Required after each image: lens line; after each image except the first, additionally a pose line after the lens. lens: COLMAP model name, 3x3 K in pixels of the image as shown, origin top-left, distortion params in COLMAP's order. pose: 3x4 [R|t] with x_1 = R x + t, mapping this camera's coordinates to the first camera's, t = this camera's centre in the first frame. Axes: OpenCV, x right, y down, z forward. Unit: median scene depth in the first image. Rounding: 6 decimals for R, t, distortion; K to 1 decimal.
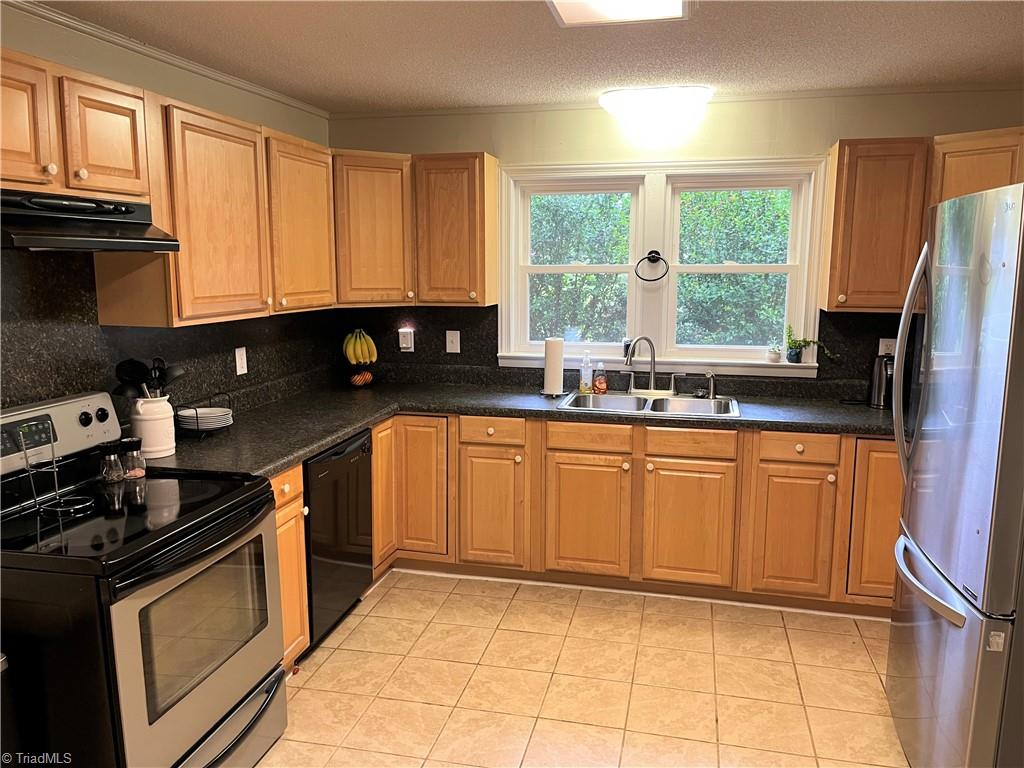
lens RADIAL K [[779.5, 0, 504.7], [0, 779.5, 383.2], [0, 0, 1]] dist [0.034790, -0.058462]
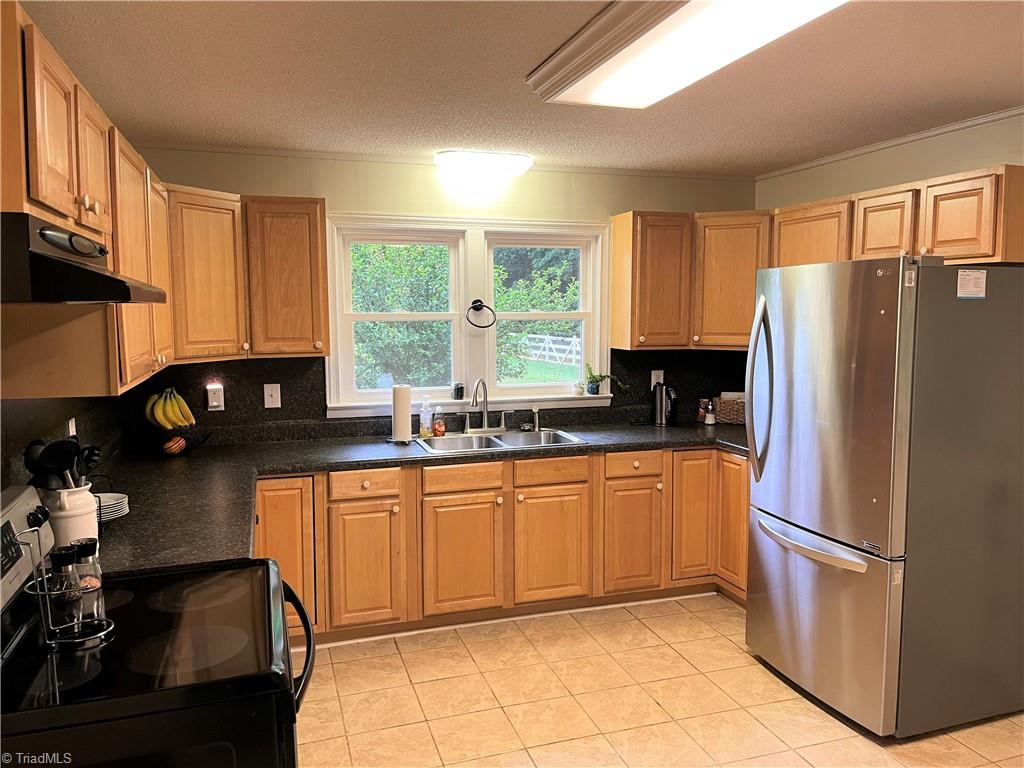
lens RADIAL K [[779.5, 0, 511.6], [0, 779.5, 385.1], [0, 0, 1]] dist [0.034790, -0.058462]
pose [[0.845801, -0.056660, 0.530481, -0.362036], [0.085526, 0.995884, -0.029994, -0.016108], [-0.526599, 0.070739, 0.847166, 0.072739]]
